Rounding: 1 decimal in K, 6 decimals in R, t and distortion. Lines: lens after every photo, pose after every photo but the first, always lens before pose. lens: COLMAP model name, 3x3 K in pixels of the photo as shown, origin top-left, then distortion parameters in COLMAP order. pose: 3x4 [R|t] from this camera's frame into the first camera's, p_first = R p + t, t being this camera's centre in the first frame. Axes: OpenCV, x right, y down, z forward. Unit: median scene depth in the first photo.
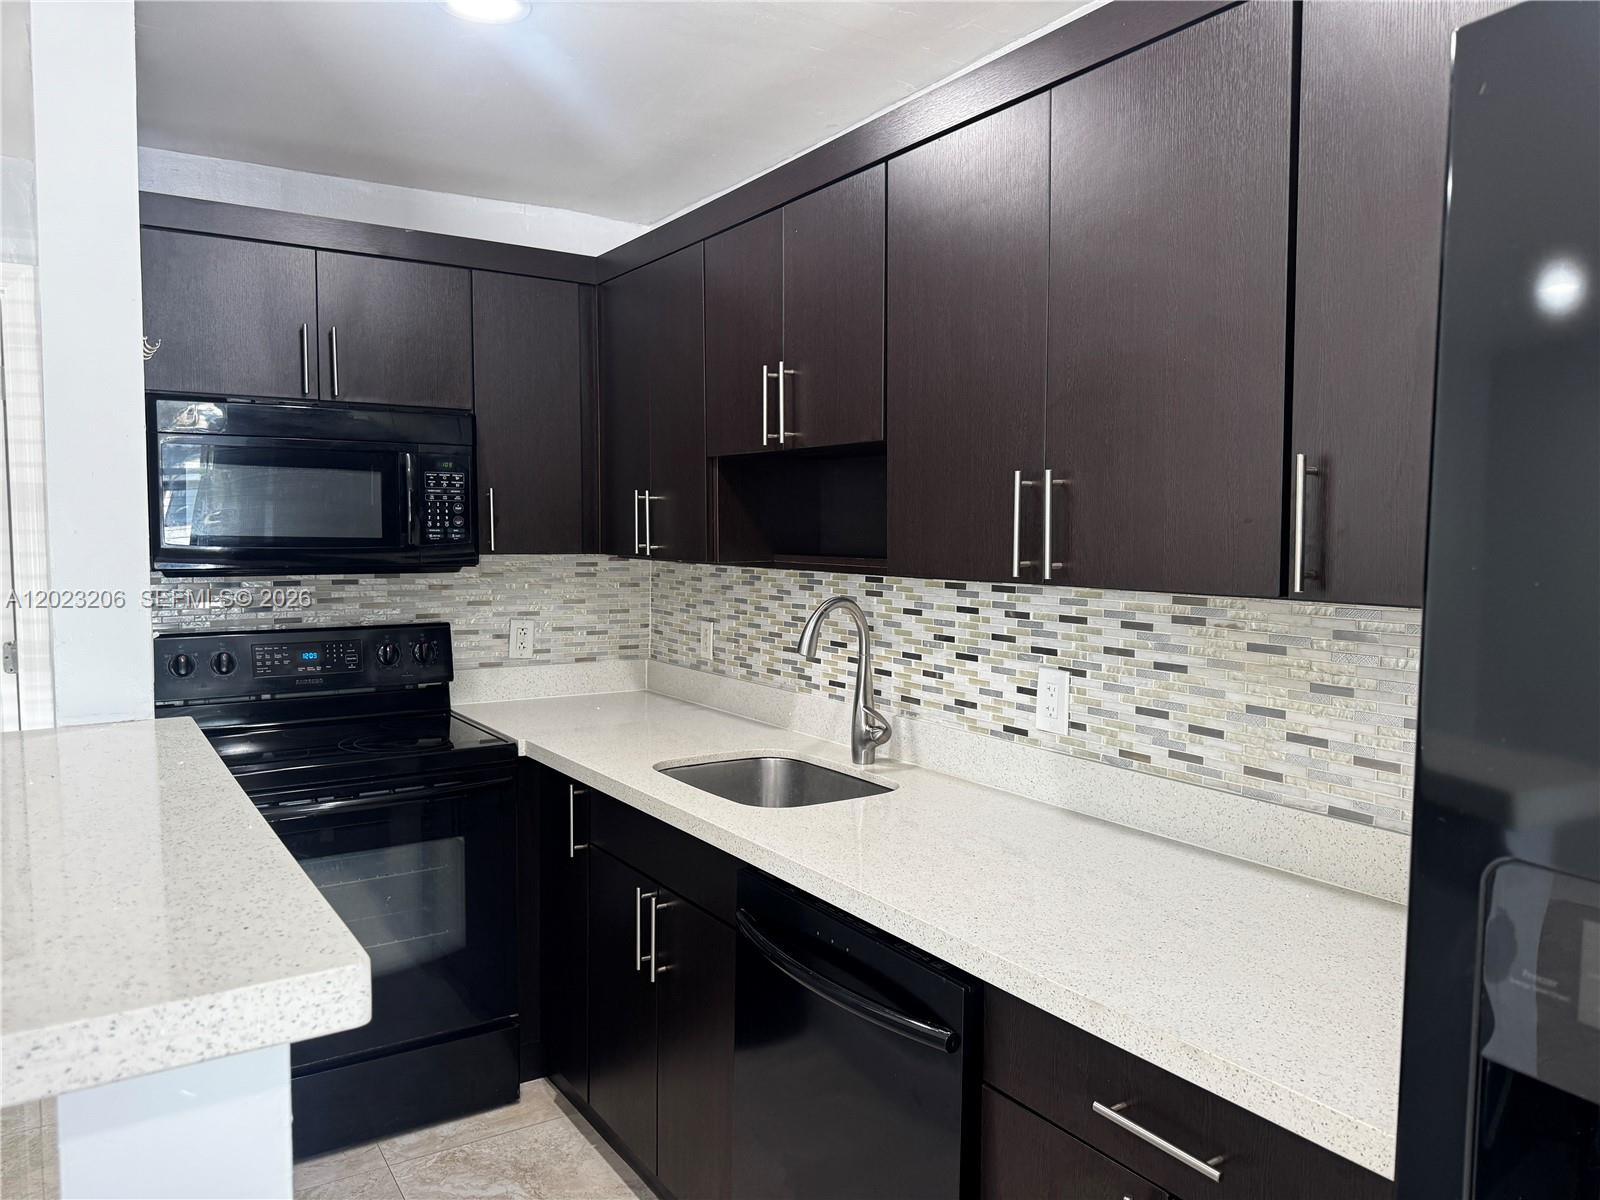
lens RADIAL K [[1114.7, 0, 800.0], [0, 1114.7, 600.0], [0, 0, 1]] dist [0.156085, -0.322268]
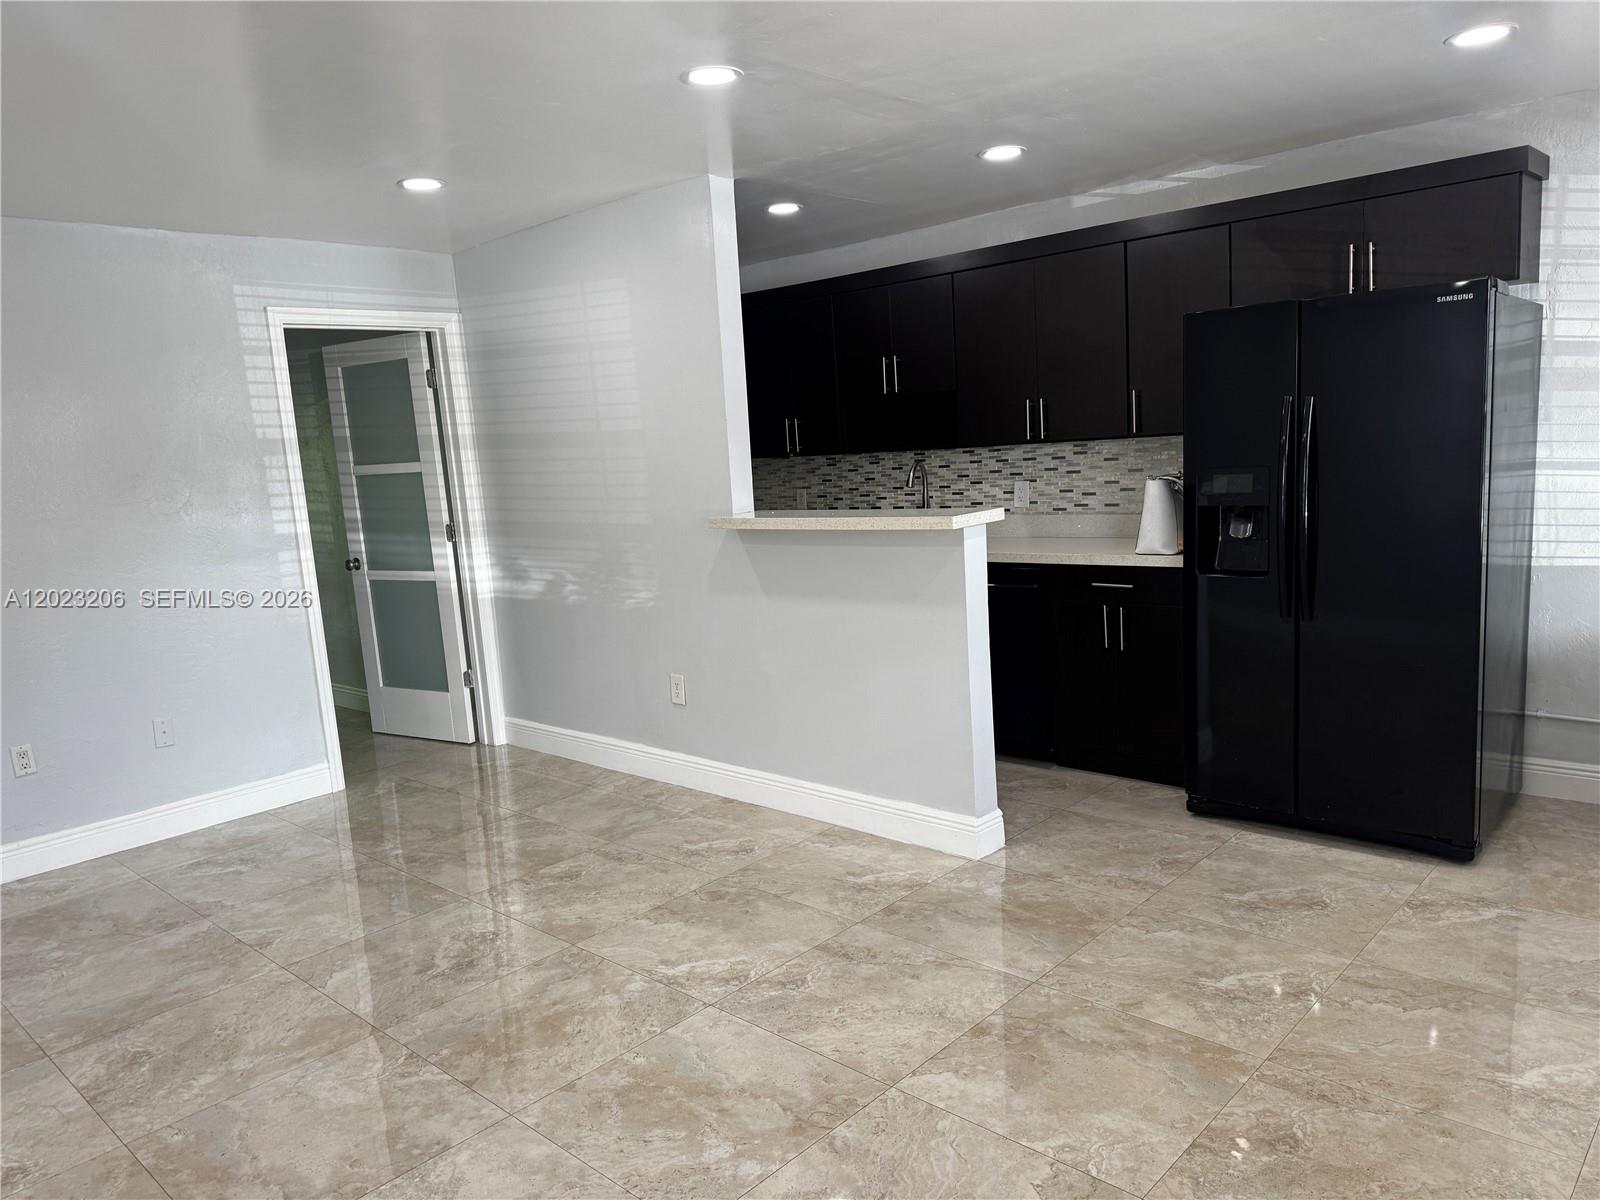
lens RADIAL K [[1104.8, 0, 799.4], [0, 1104.8, 635.3], [0, 0, 1]] dist [0.042710, -0.065948]
pose [[0.965070, -0.107743, 0.238814, -0.721380], [0.083301, 0.990412, 0.110205, 0.075436], [-0.248398, -0.086462, 0.964792, -1.039890]]
